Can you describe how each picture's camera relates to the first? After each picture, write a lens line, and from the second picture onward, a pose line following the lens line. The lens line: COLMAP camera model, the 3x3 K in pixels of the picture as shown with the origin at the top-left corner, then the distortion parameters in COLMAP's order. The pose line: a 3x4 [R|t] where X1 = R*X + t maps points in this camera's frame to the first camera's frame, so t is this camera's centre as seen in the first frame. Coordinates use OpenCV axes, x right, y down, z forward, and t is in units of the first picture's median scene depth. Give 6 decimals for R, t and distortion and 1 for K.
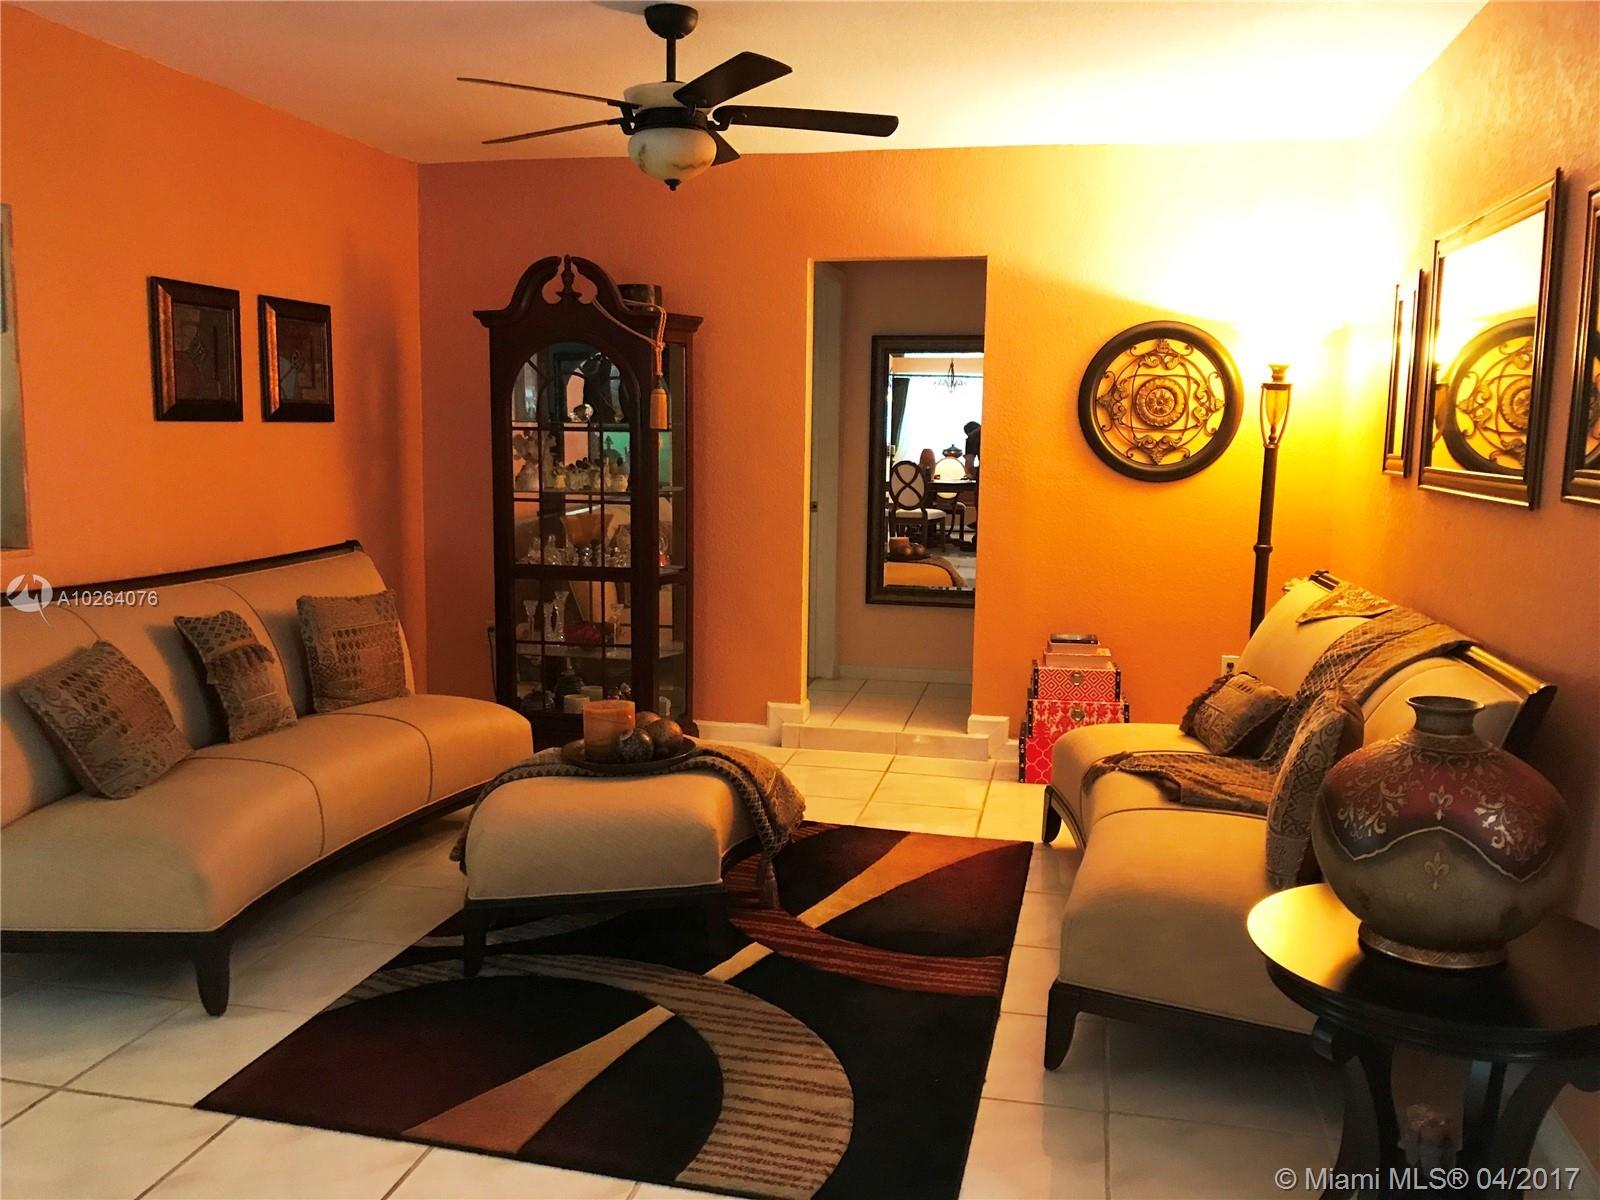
lens RADIAL K [[1327.3, 0, 794.1], [0, 1327.3, 601.7], [0, 0, 1]] dist [0.058604, -0.076957]
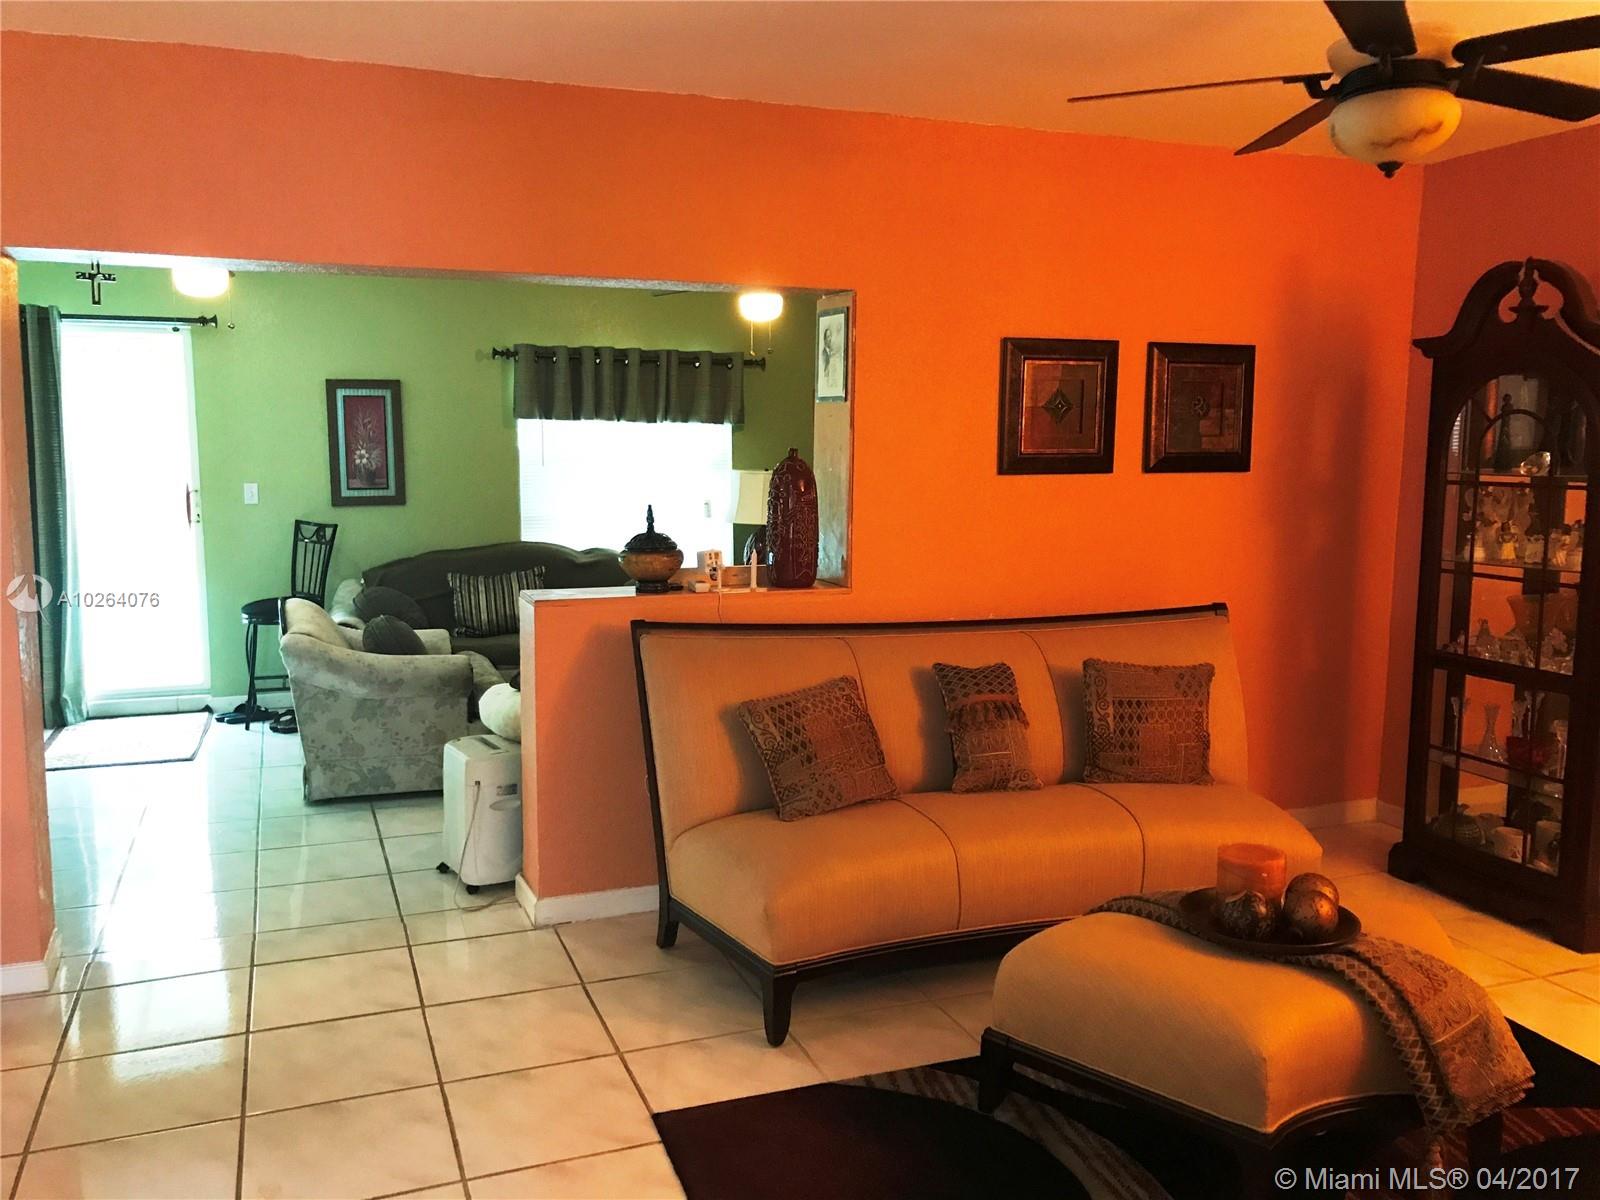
lens RADIAL K [[1327.3, 0, 796.8], [0, 1327.3, 592.4], [0, 0, 1]] dist [0.058604, -0.076957]
pose [[0.551116, 0.093966, -0.829121, 0.308858], [-0.111516, 0.993020, 0.038416, -0.065453], [0.826944, 0.071288, 0.557747, 0.295147]]
